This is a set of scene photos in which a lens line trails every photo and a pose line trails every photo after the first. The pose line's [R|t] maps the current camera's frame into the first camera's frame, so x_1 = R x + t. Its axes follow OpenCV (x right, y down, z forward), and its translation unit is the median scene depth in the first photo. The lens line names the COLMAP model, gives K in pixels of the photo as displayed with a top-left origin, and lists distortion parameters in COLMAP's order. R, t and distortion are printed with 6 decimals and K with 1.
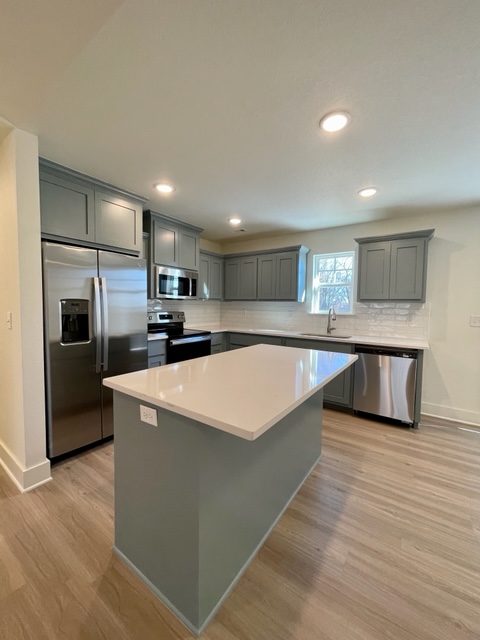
lens RADIAL K [[259.8, 0, 238.1], [0, 259.8, 316.4], [0, 0, 1]] dist [-0.000120, 0.000432]
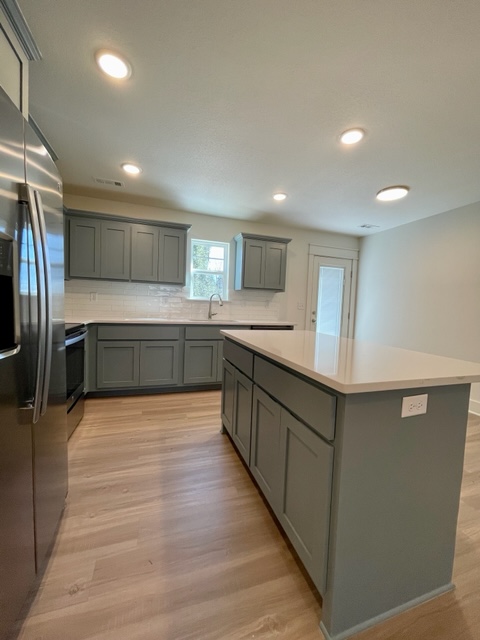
lens RADIAL K [[259.8, 0, 242.9], [0, 259.8, 314.1], [0, 0, 1]] dist [-0.000120, 0.000432]
pose [[0.583858, -0.025142, 0.811466, -0.436725], [0.008649, 0.999656, 0.024750, 0.024152], [-0.811810, -0.007432, 0.583875, 0.322781]]
